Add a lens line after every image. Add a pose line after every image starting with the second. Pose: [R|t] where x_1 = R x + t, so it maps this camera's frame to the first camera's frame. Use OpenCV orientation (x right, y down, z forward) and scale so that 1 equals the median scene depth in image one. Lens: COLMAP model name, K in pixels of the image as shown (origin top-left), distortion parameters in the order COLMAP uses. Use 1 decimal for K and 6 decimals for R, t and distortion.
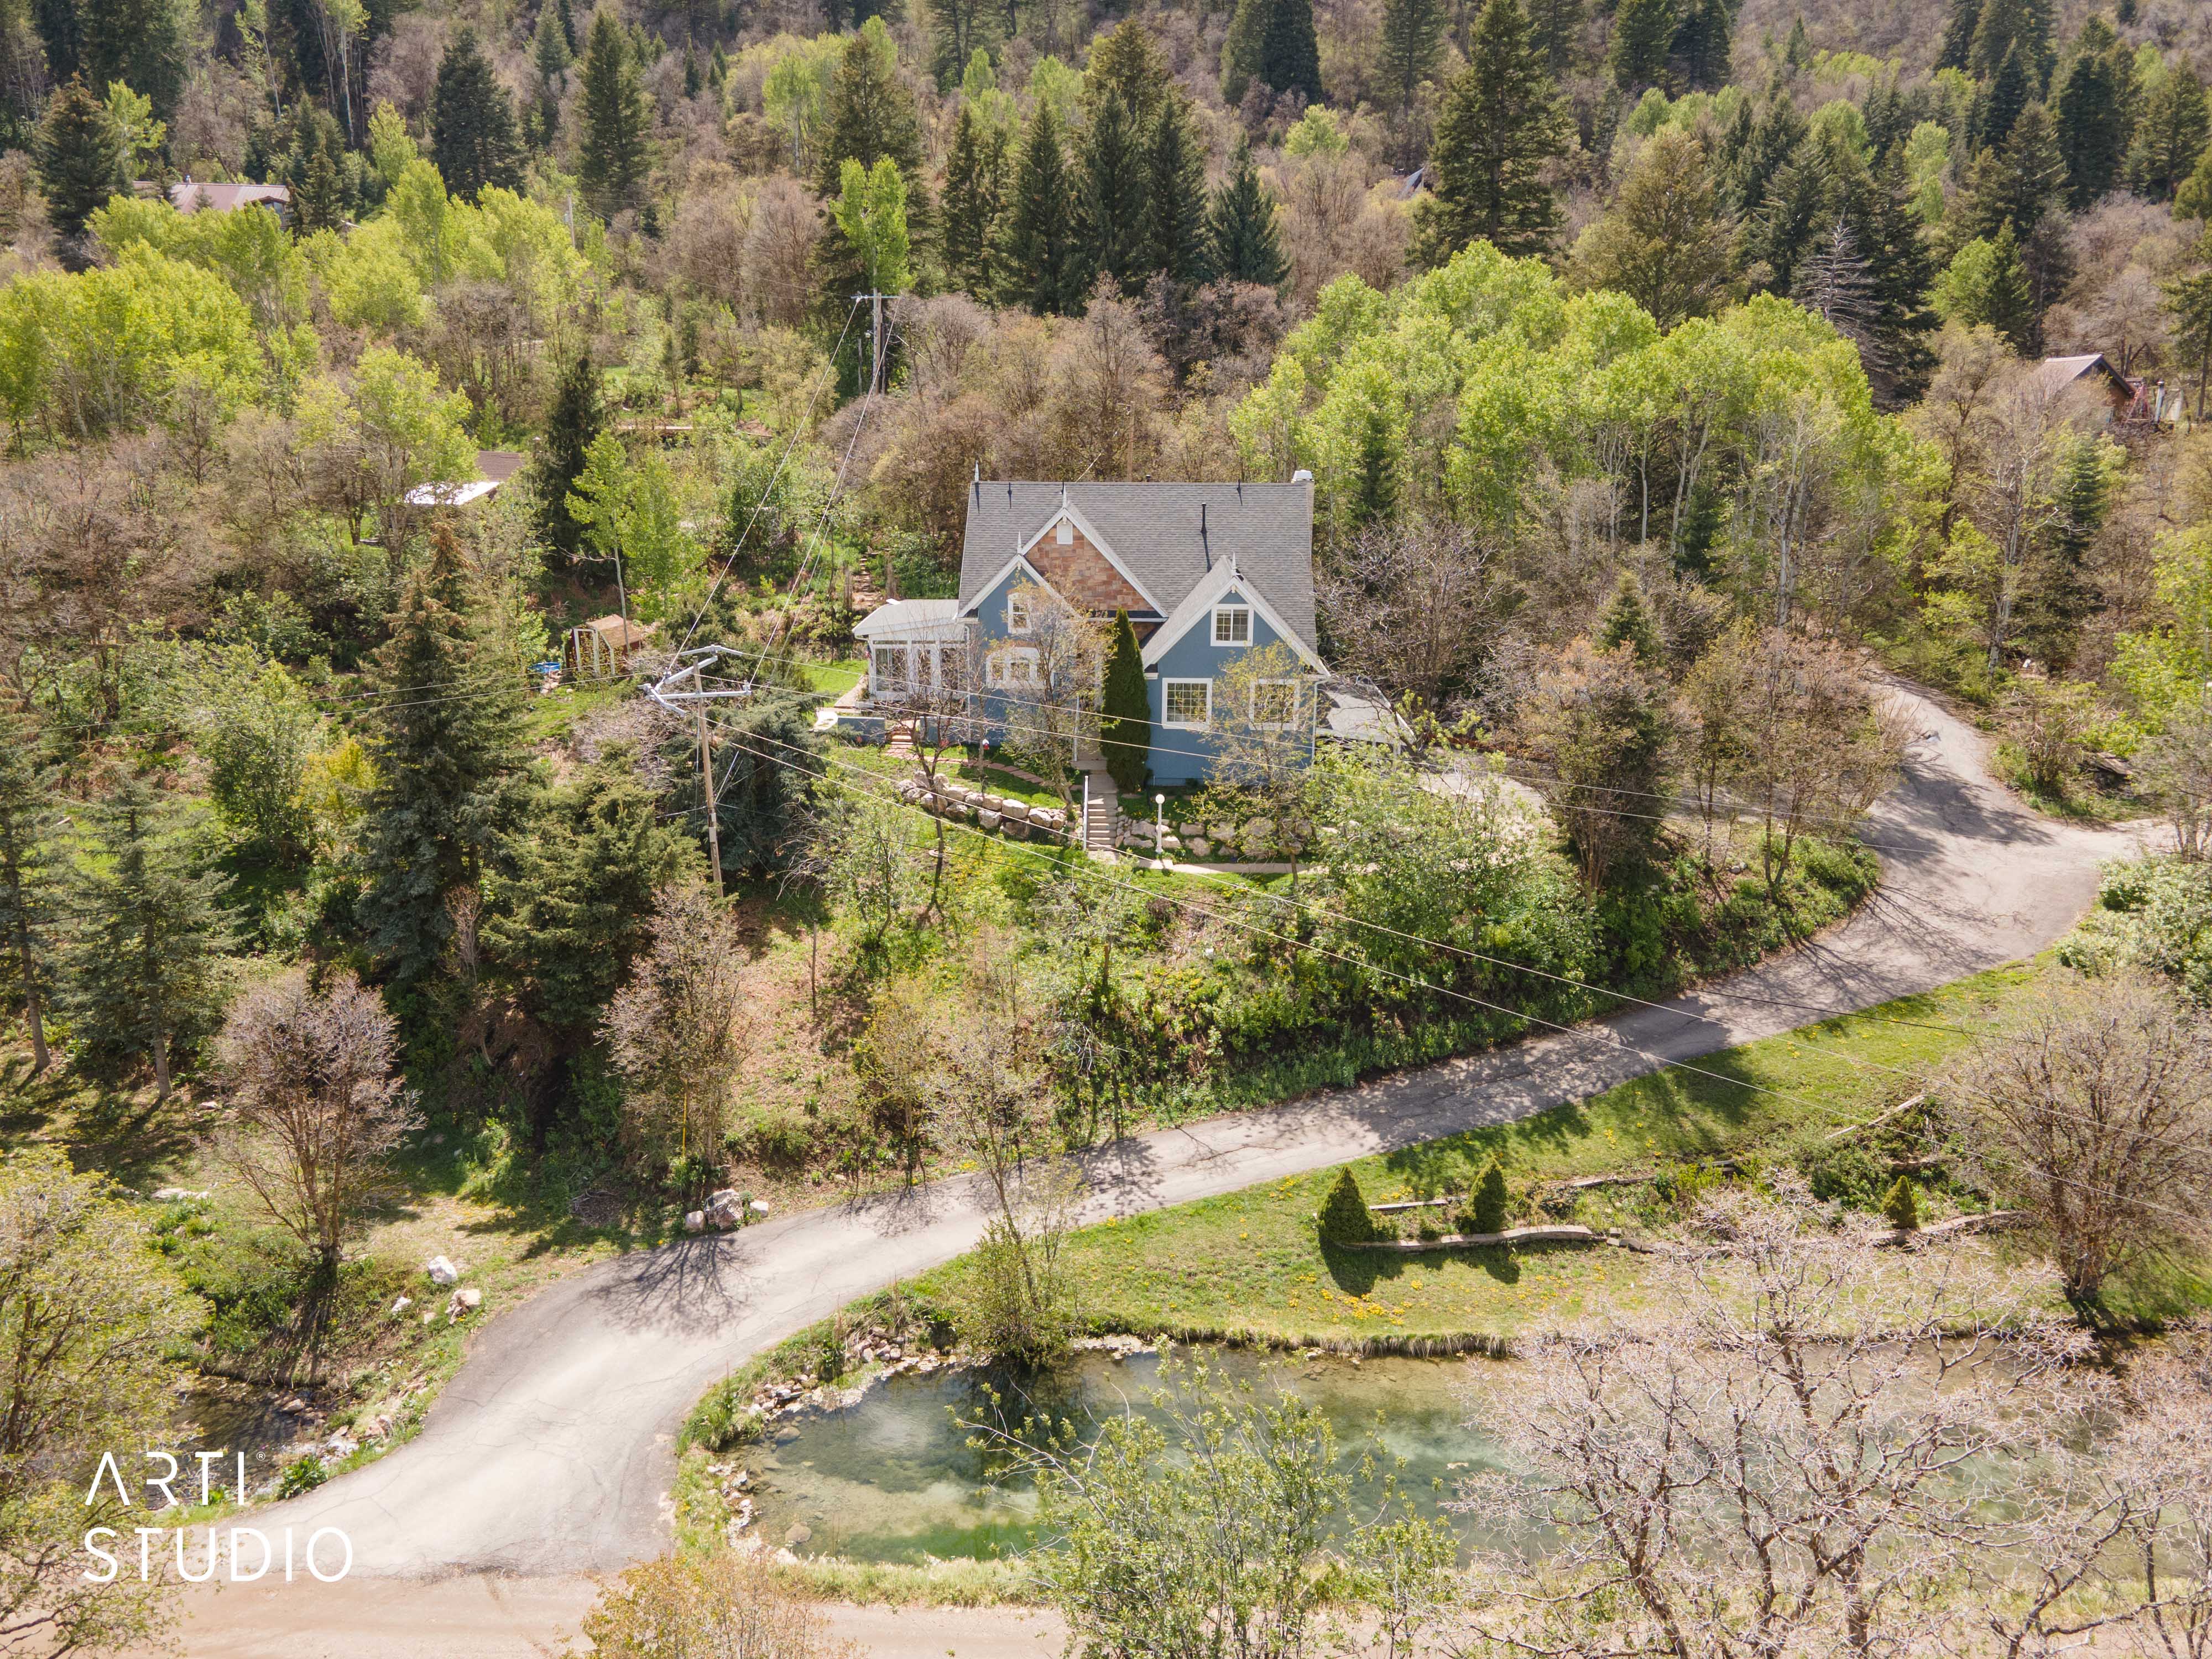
lens RADIAL K [[1615.4, 0, 1106.0], [0, 1615.4, 829.5], [0, 0, 1]] dist [-0.002254, 0.075547]
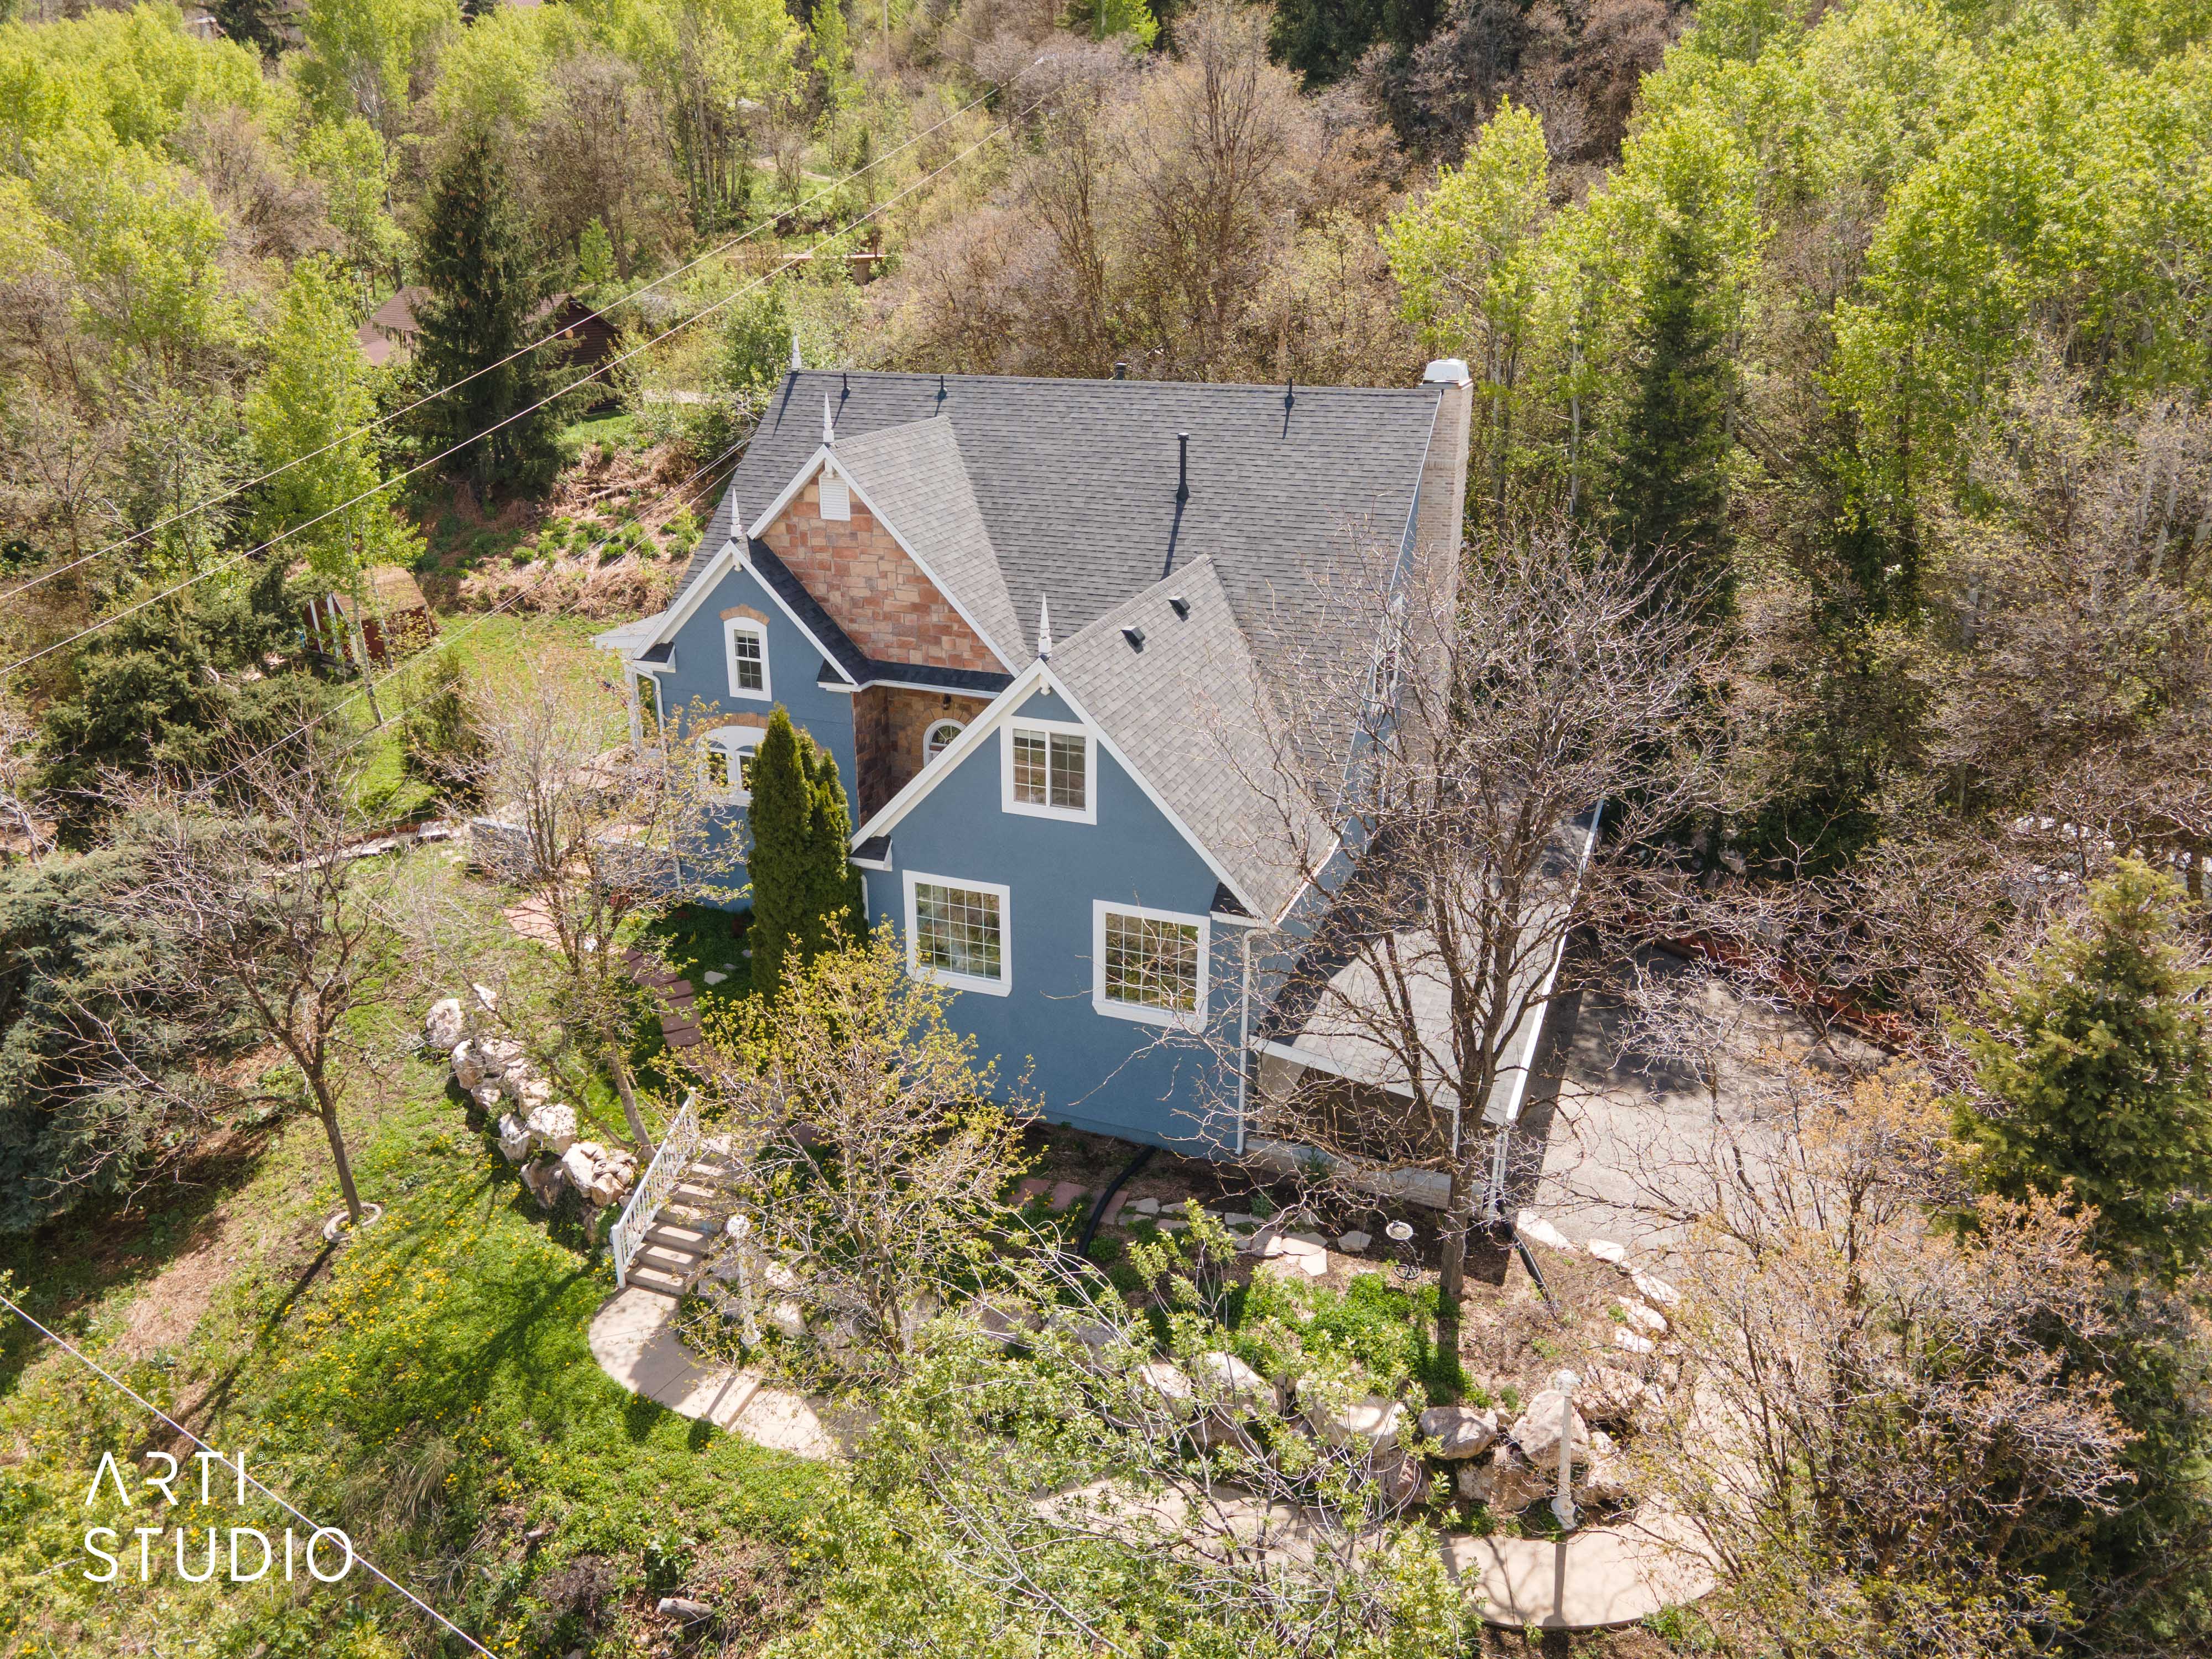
lens RADIAL K [[1615.4, 0, 1106.0], [0, 1615.4, 829.5], [0, 0, 1]] dist [-0.002254, 0.075547]
pose [[0.944318, 0.112171, -0.309323, 0.218150], [-0.080591, 0.990311, 0.113087, -0.158301], [0.319012, -0.081862, 0.944209, 0.621209]]
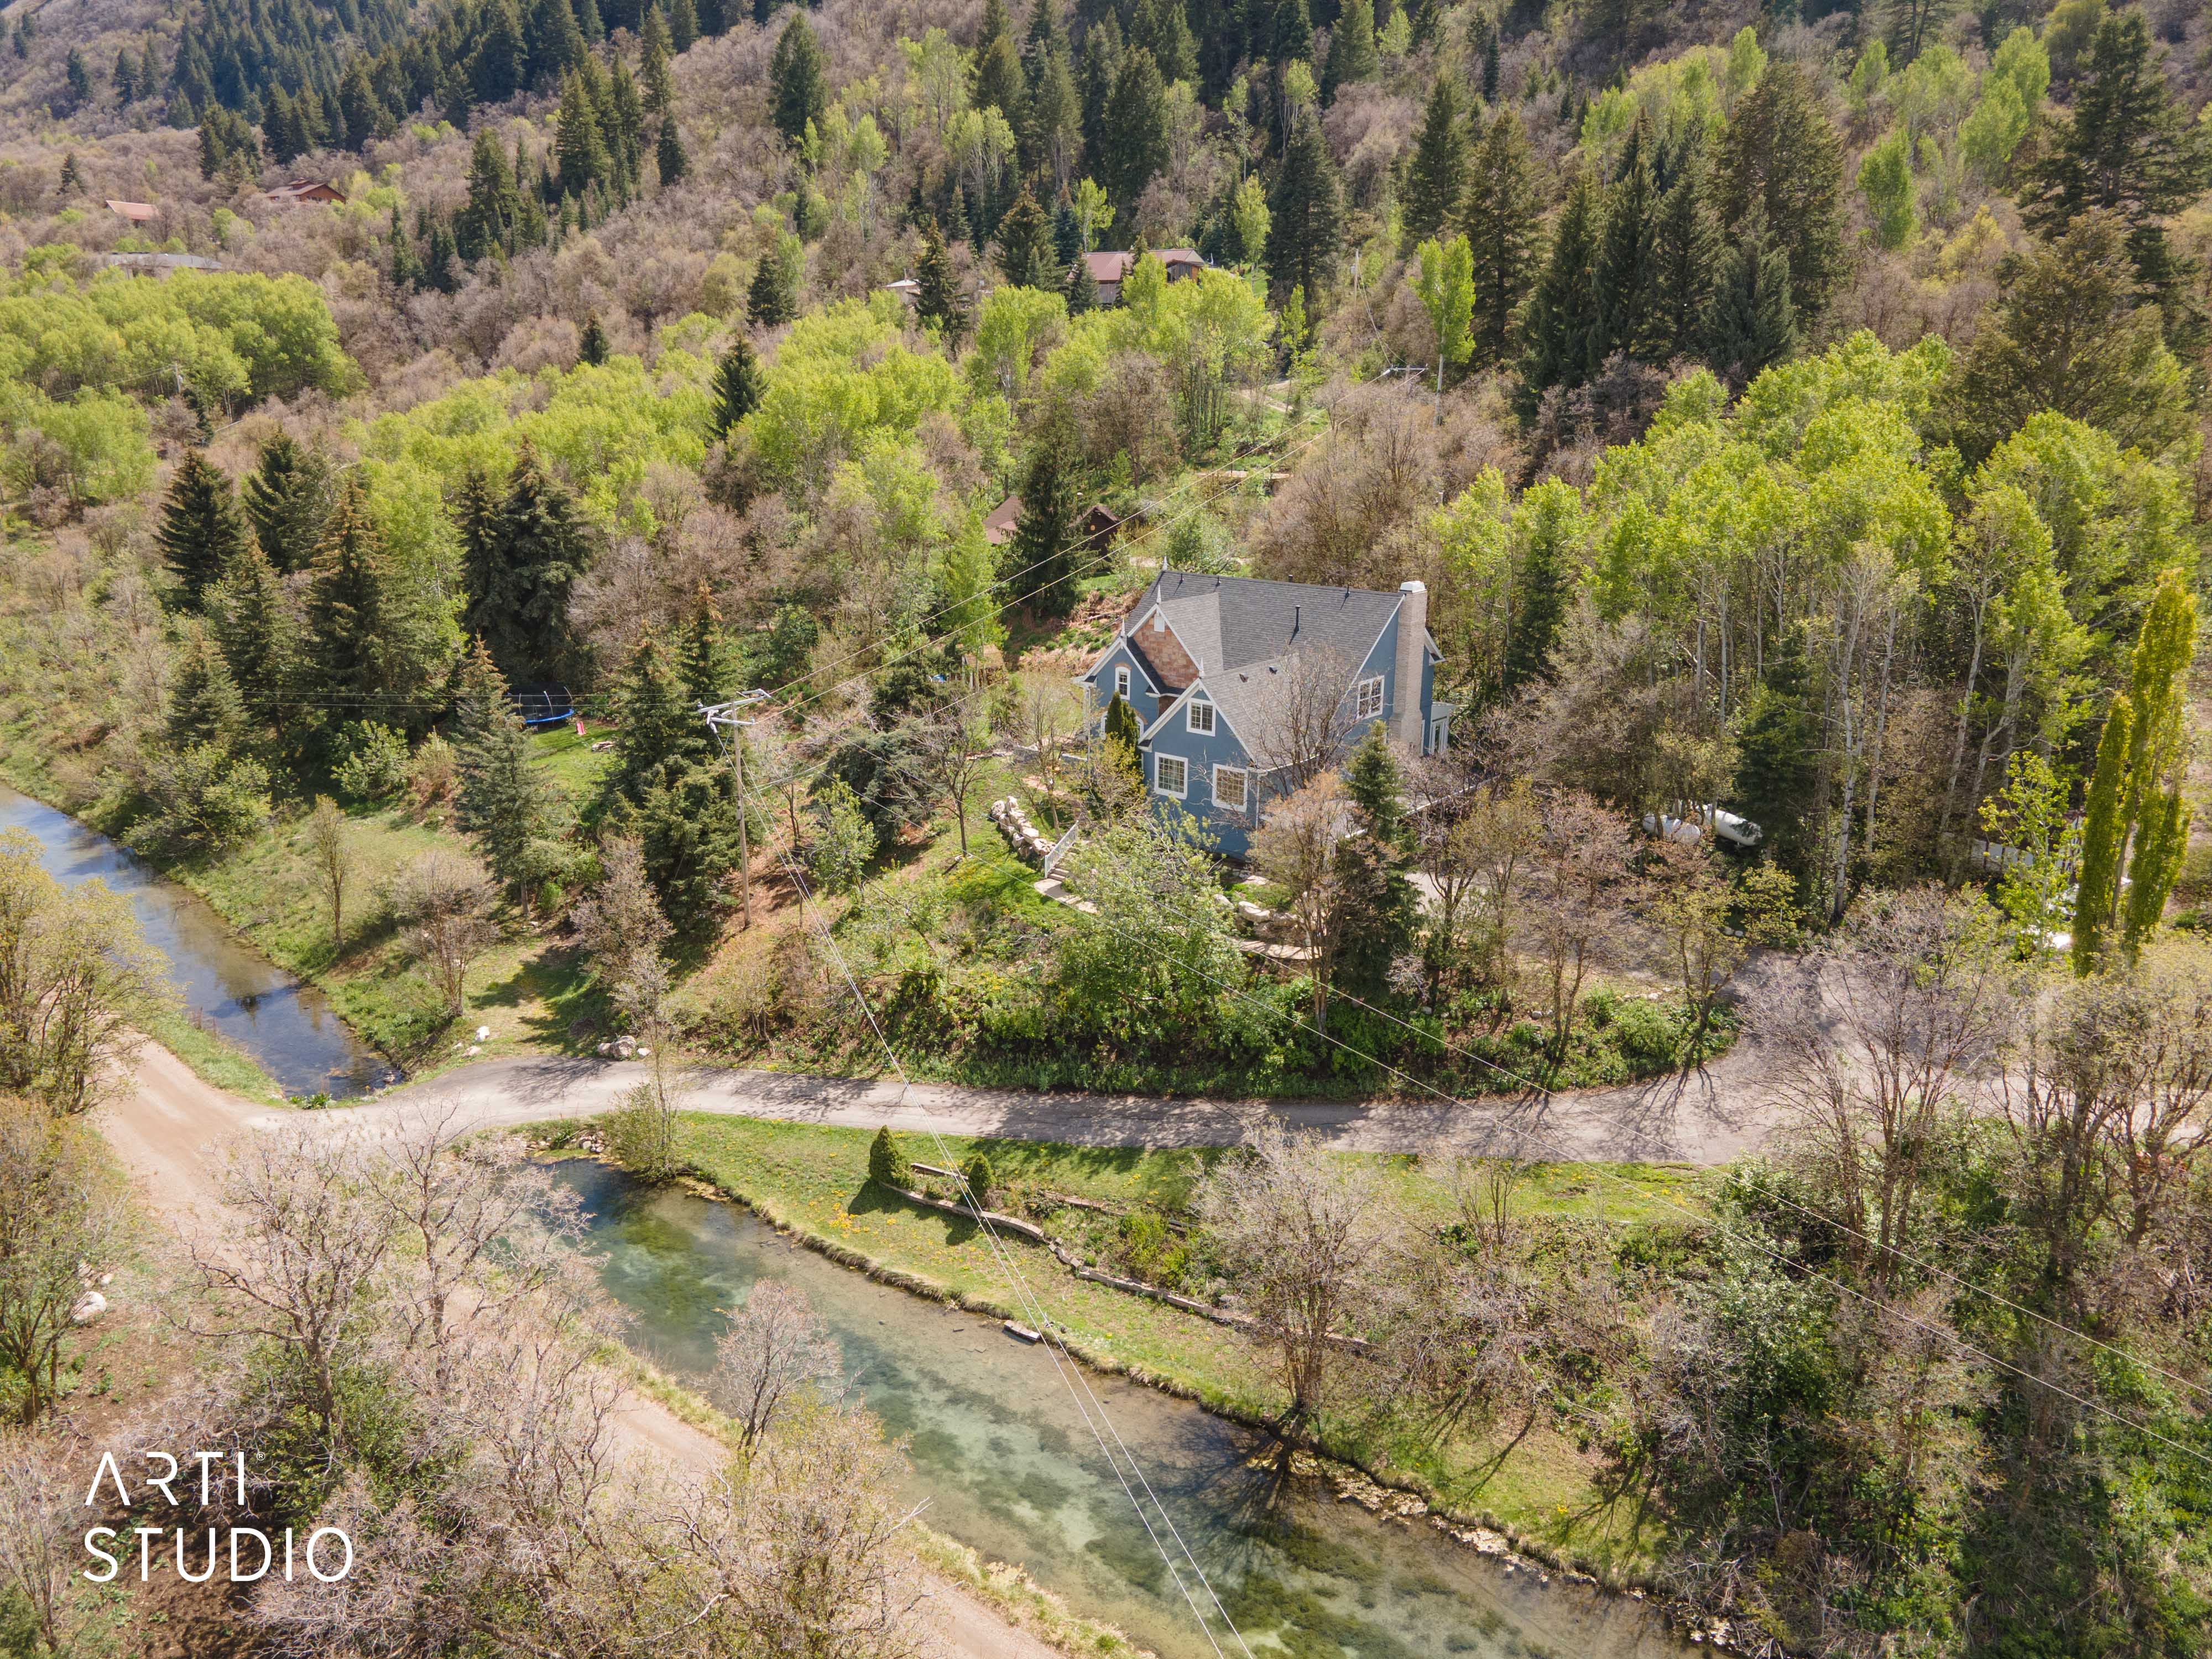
lens RADIAL K [[1615.4, 0, 1106.0], [0, 1615.4, 829.5], [0, 0, 1]] dist [-0.002254, 0.075547]
pose [[0.790221, 0.171511, -0.588333, 0.742309], [-0.161142, 0.984407, 0.070537, -0.117268], [0.591257, 0.039066, 0.805537, -0.005595]]
